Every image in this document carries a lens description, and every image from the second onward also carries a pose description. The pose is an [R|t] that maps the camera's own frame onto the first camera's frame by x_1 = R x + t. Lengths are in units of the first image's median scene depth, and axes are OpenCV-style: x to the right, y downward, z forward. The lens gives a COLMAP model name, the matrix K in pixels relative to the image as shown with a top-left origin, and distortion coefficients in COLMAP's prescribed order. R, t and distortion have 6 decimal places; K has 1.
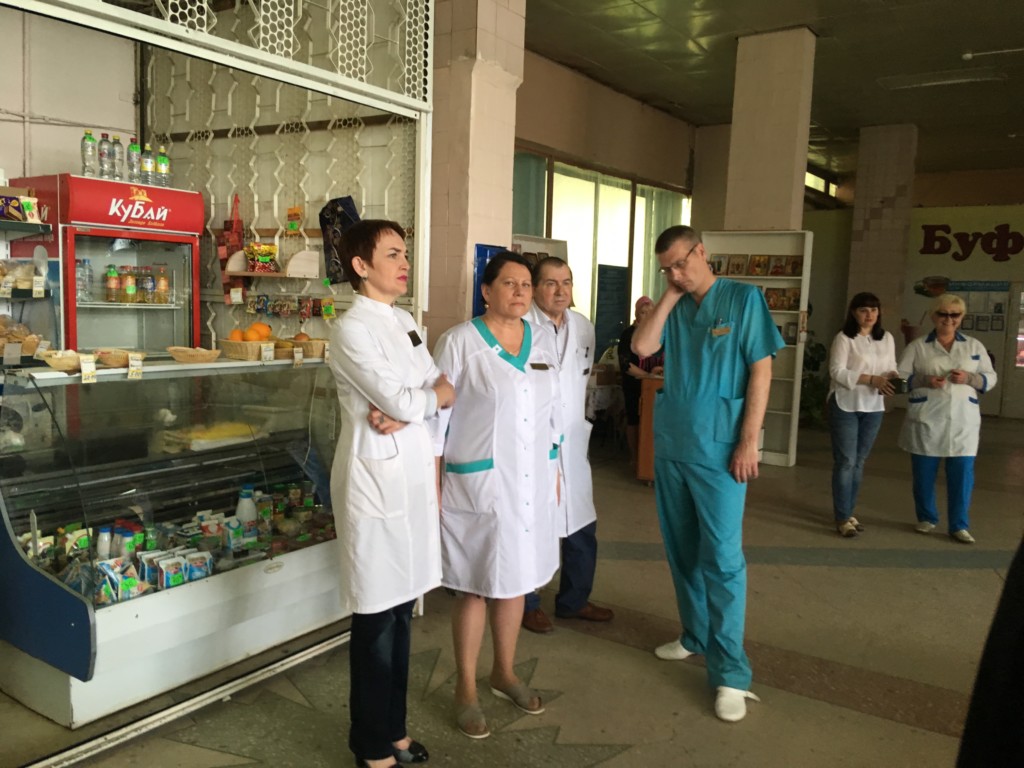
lens RADIAL K [[866.5, 0, 512.0], [0, 866.5, 384.0], [0, 0, 1]] dist [0.103600, -0.179456]
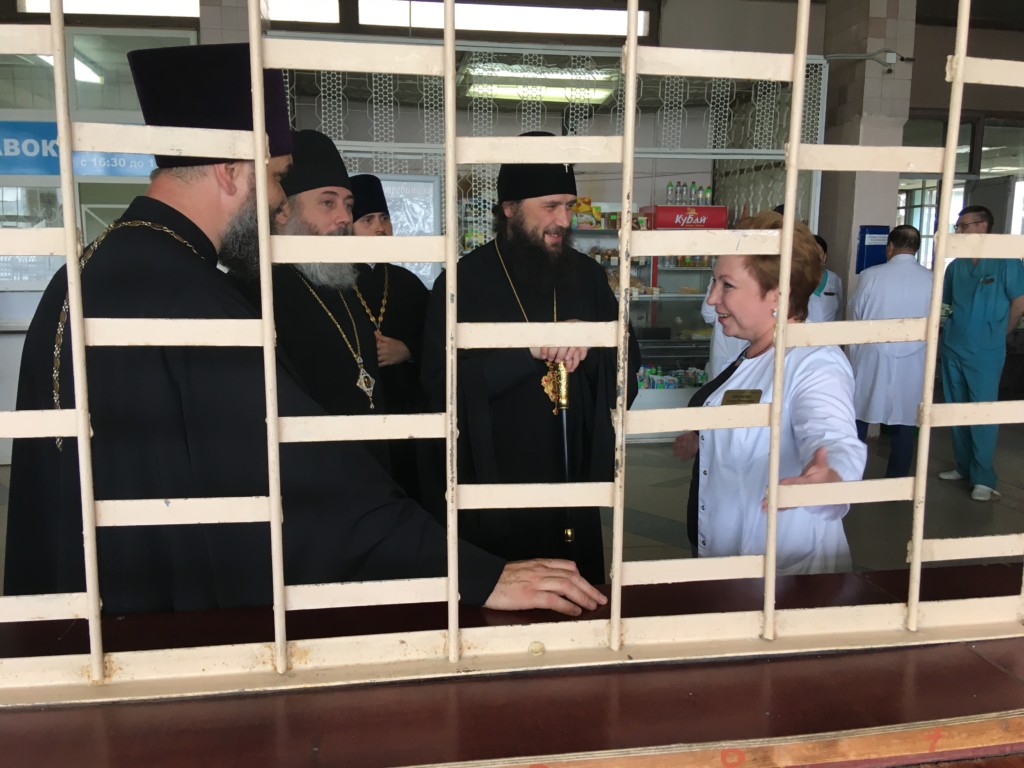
lens RADIAL K [[866.5, 0, 512.0], [0, 866.5, 384.0], [0, 0, 1]] dist [0.103600, -0.179456]
pose [[0.688676, 0.077244, -0.720943, 0.390970], [-0.053803, 0.997012, 0.055428, 0.044045], [0.723070, 0.000617, 0.690774, -0.338620]]
